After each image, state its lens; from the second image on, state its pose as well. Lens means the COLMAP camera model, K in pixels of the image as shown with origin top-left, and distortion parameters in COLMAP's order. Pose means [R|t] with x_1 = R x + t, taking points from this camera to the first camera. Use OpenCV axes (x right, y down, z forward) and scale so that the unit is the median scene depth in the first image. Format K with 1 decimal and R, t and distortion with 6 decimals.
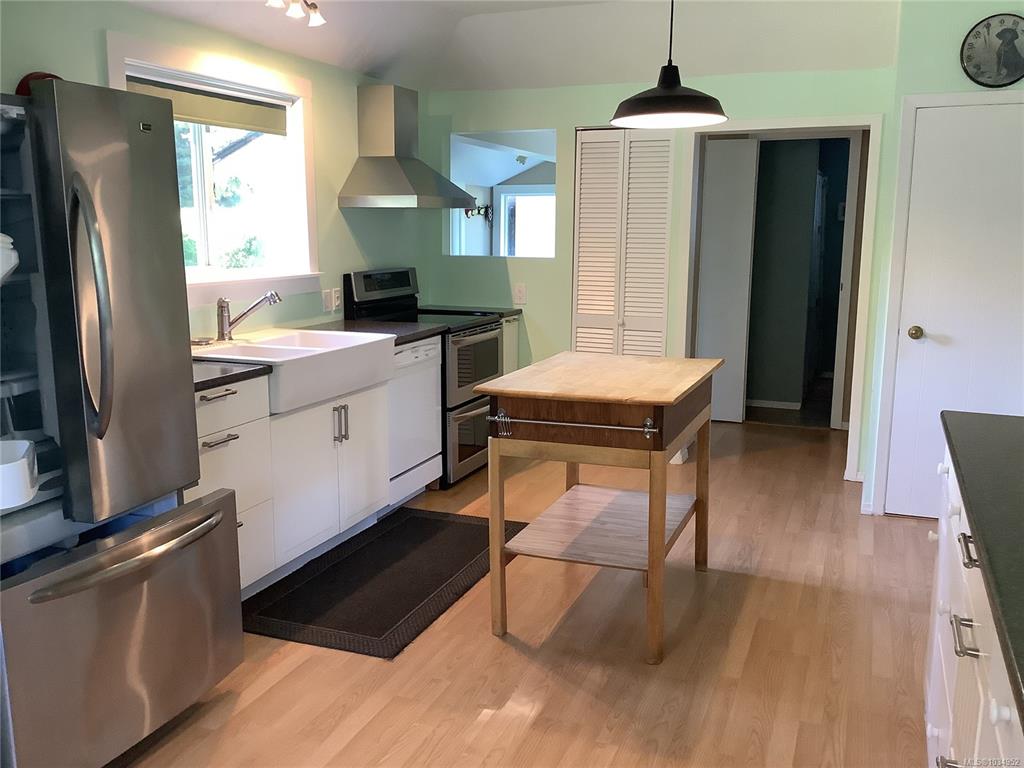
lens RADIAL K [[932.8, 0, 518.4], [0, 932.8, 382.8], [0, 0, 1]] dist [0.028766, 0.000000]
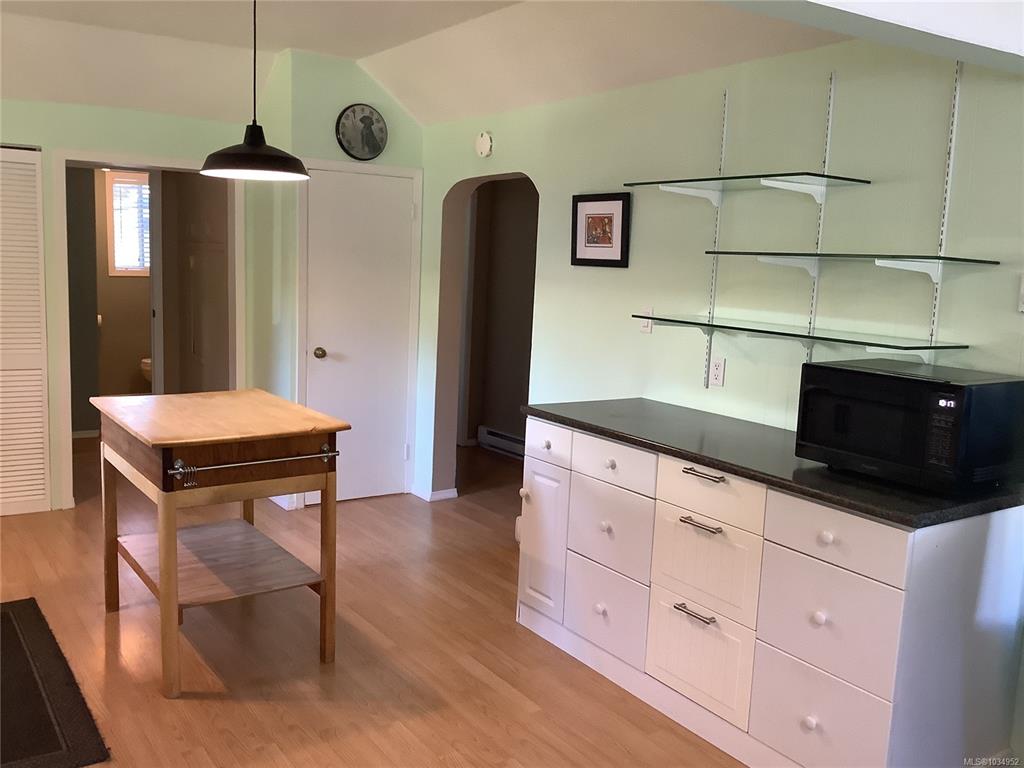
lens RADIAL K [[932.8, 0, 516.8], [0, 932.8, 380.9], [0, 0, 1]] dist [0.028766, 0.000000]
pose [[0.562323, -0.094821, 0.821463, -0.468466], [0.105721, 0.993495, 0.042308, -0.044457], [-0.820131, 0.063055, 0.568690, 0.116315]]
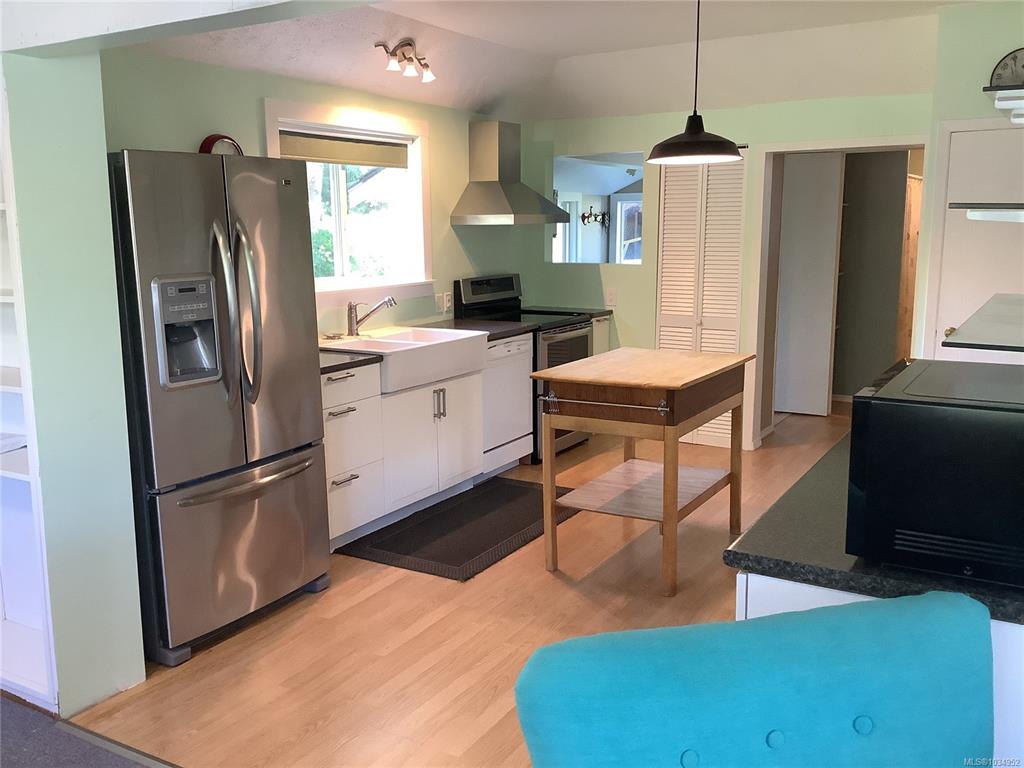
lens RADIAL K [[932.8, 0, 511.8], [0, 932.8, 387.1], [0, 0, 1]] dist [0.028766, 0.000000]
pose [[0.985777, 0.016887, -0.167207, 0.107442], [-0.015561, 0.999836, 0.009237, 0.008789], [0.167335, -0.006504, 0.985879, -0.202332]]
